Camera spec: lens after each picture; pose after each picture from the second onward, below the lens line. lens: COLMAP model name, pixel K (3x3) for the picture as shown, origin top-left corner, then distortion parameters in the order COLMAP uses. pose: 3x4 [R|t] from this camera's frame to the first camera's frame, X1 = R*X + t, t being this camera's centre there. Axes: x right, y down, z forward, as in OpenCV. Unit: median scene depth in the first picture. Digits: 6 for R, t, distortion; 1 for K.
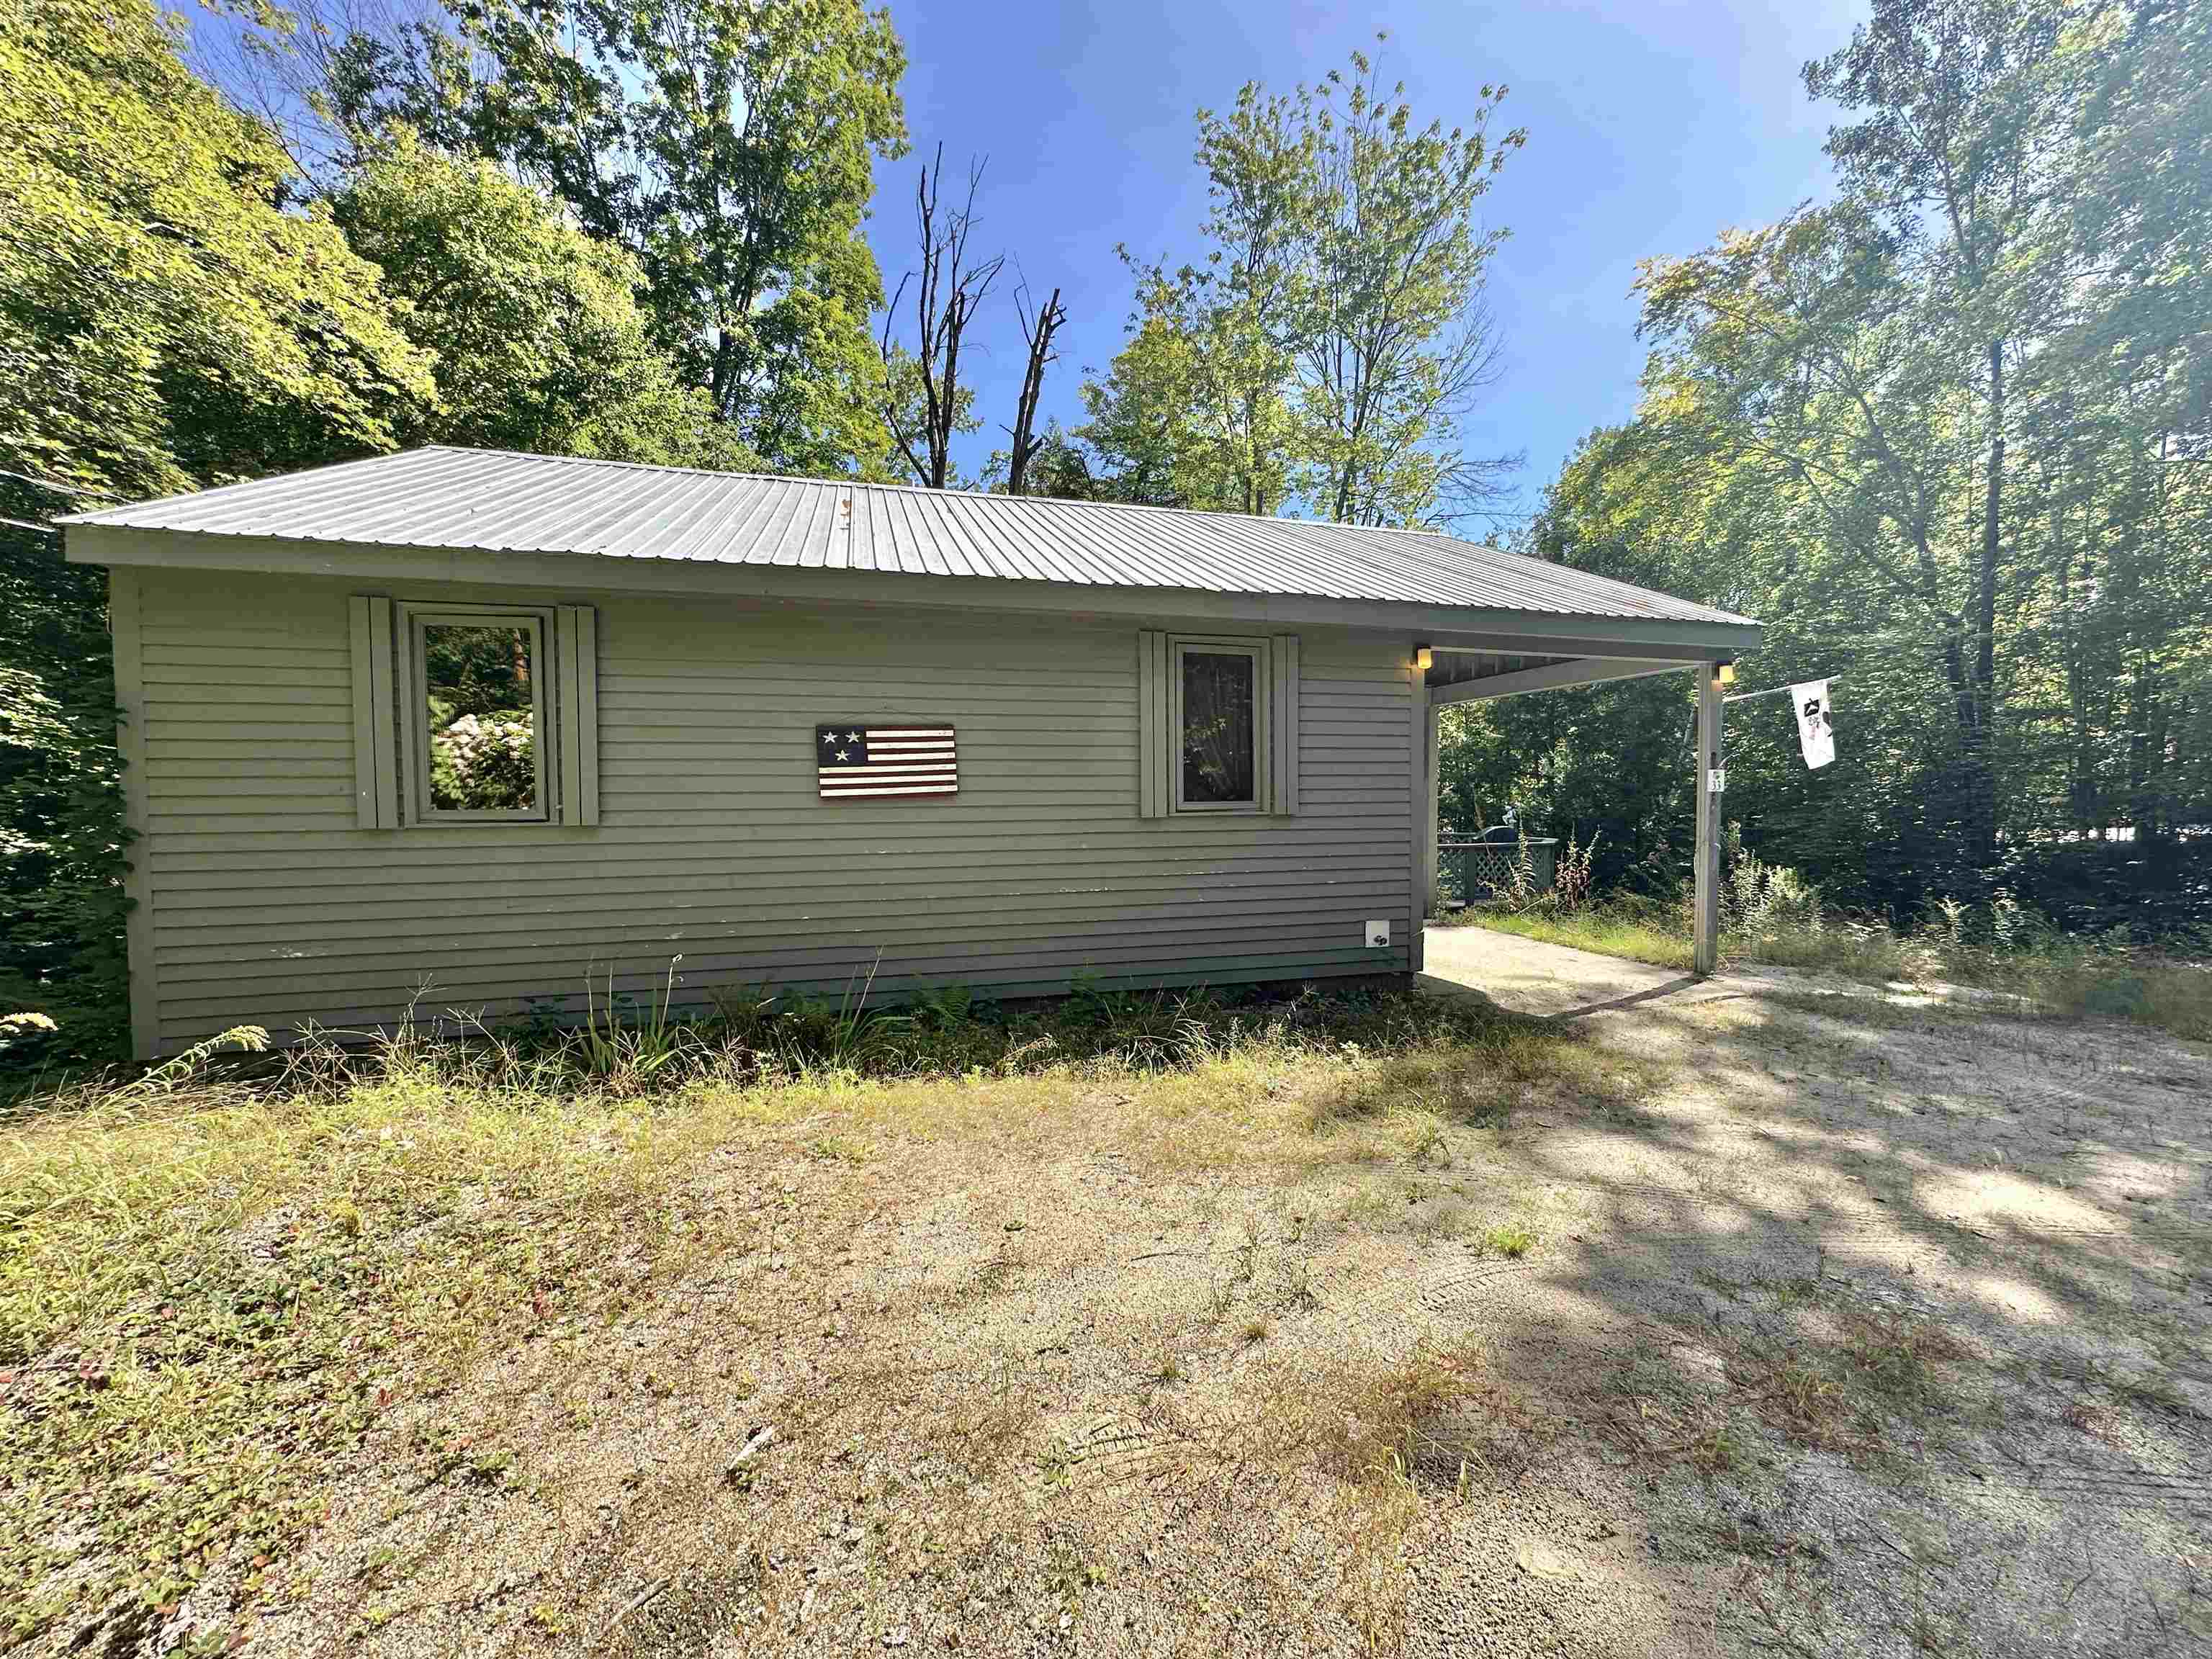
lens RADIAL K [[883.6, 0, 1103.6], [0, 883.6, 820.4], [0, 0, 1]] dist [0.008958, 0.000045]
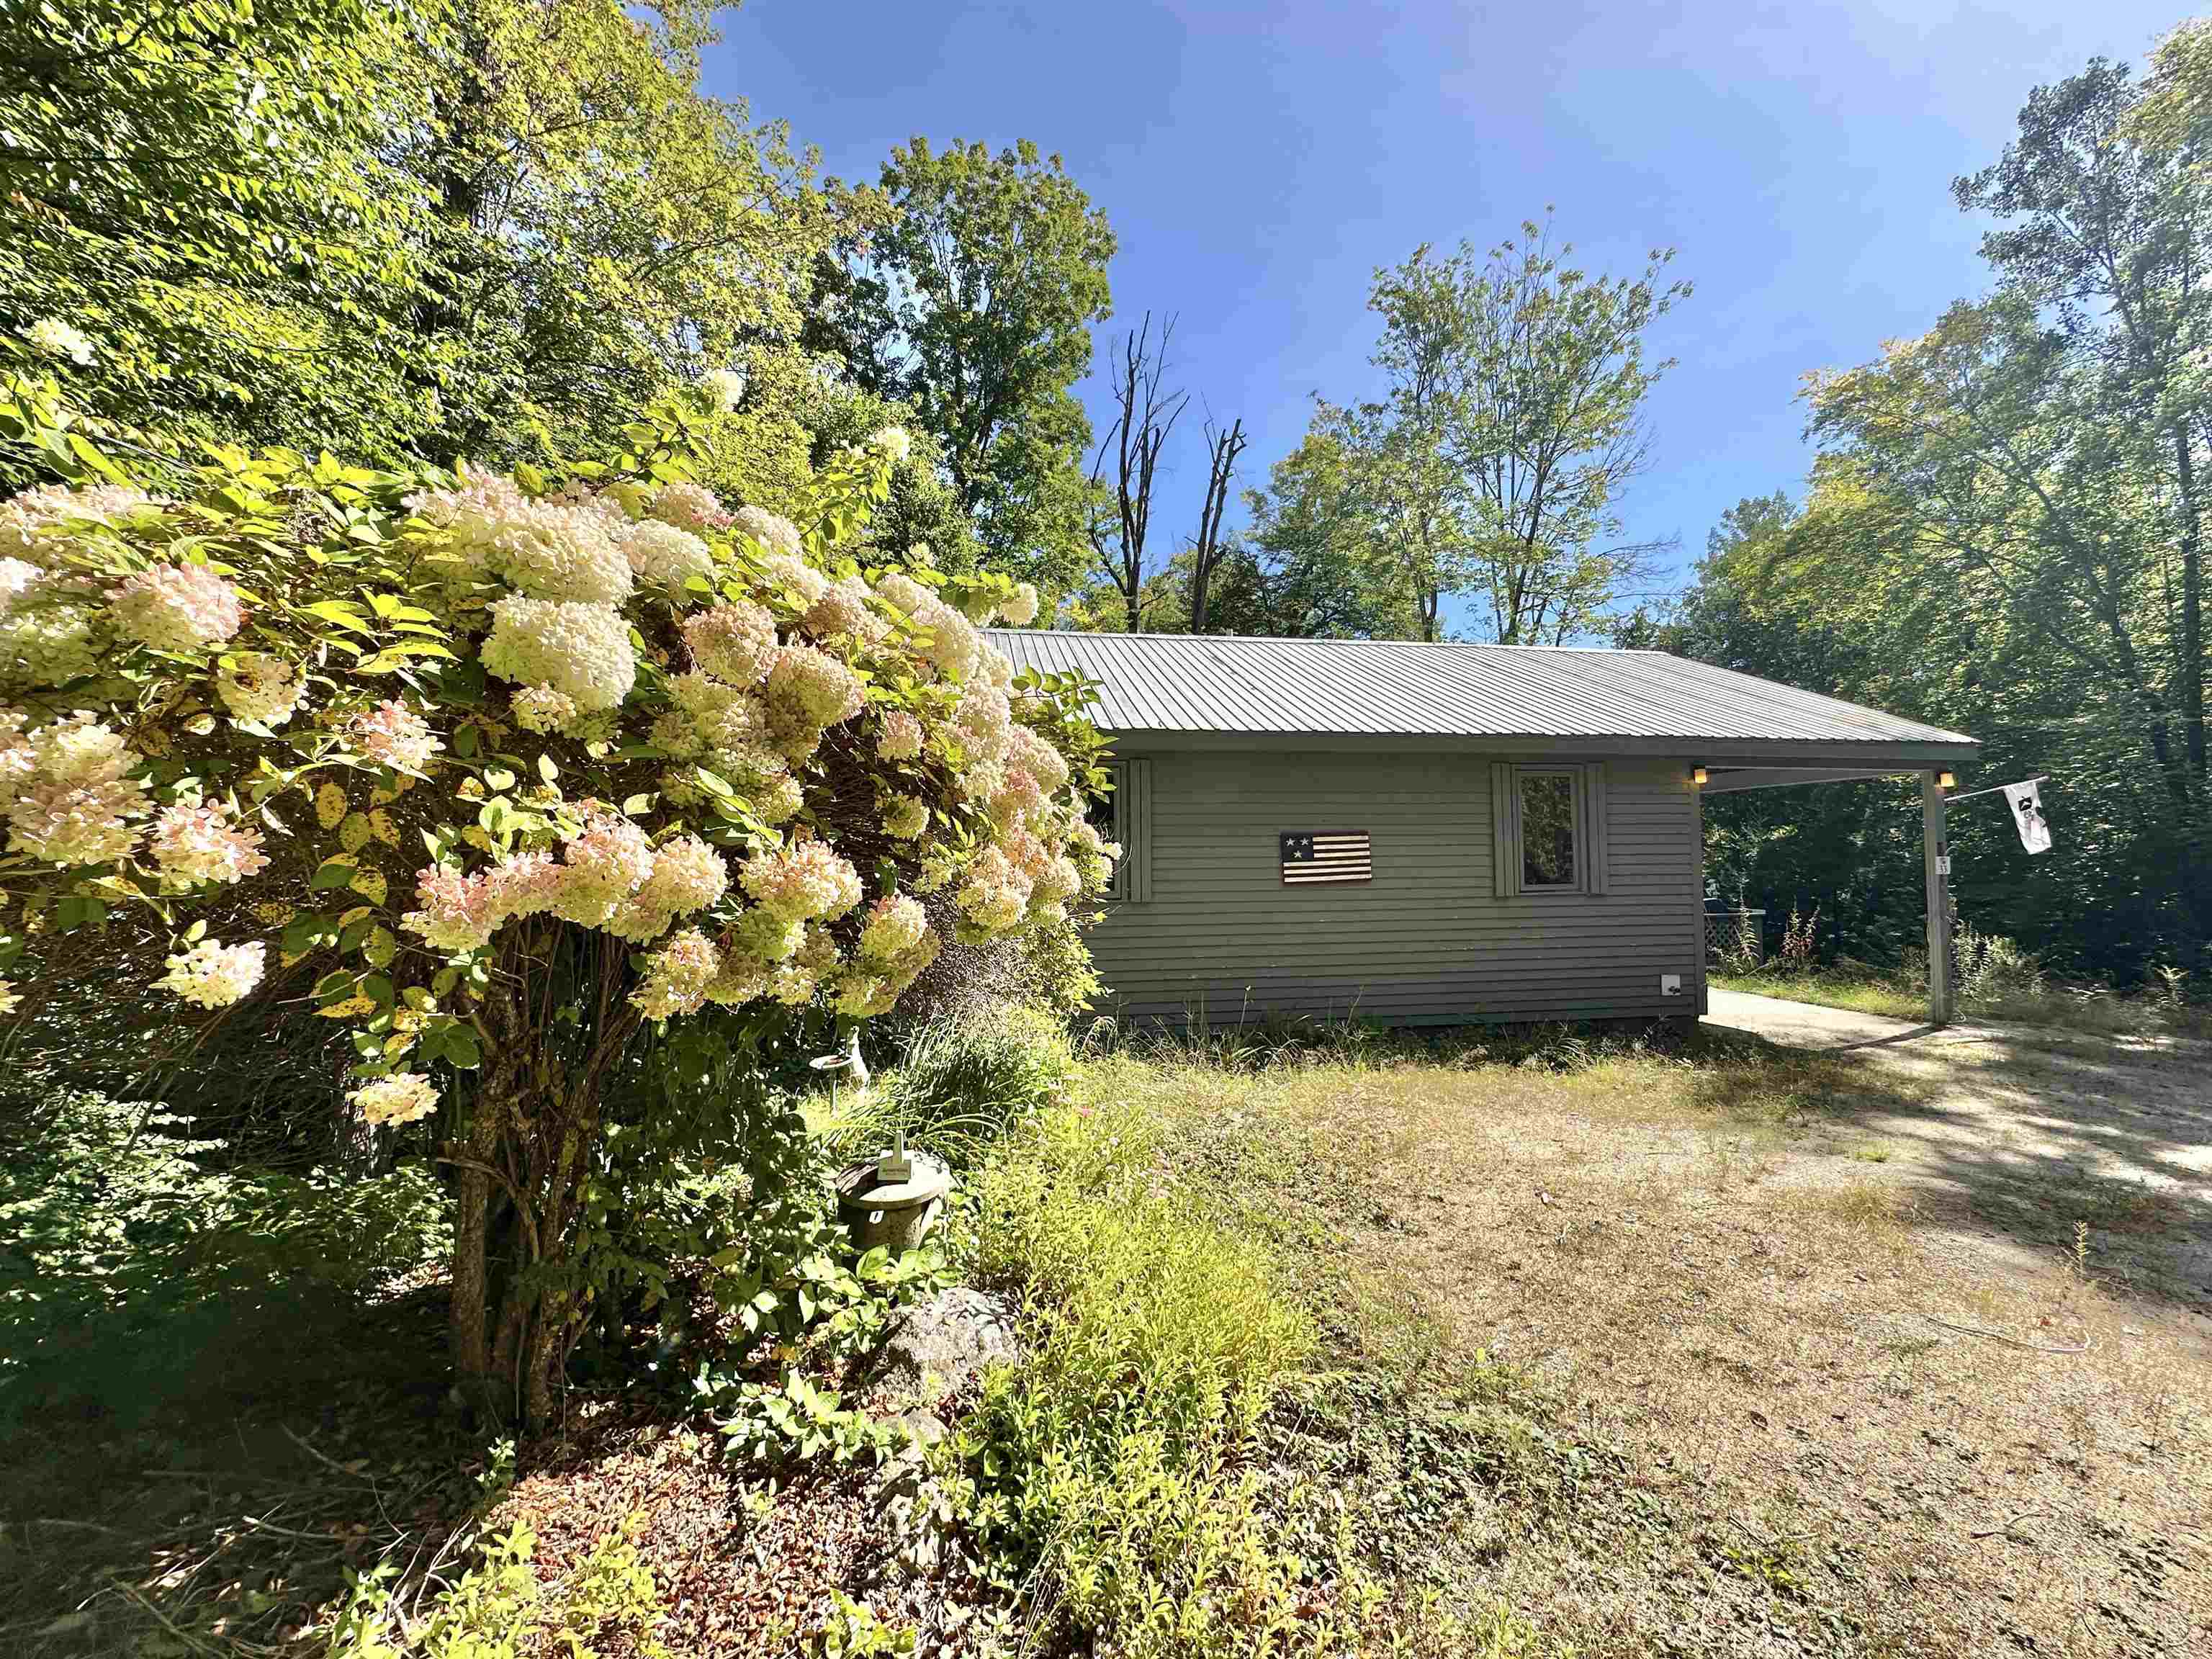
lens RADIAL K [[883.6, 0, 1103.6], [0, 883.6, 820.4], [0, 0, 1]] dist [0.008958, 0.000045]
pose [[0.993607, -0.006365, -0.112711, -0.331978], [-0.001521, 0.997564, -0.069742, -0.019471], [0.112880, 0.069468, 0.991177, -0.365793]]
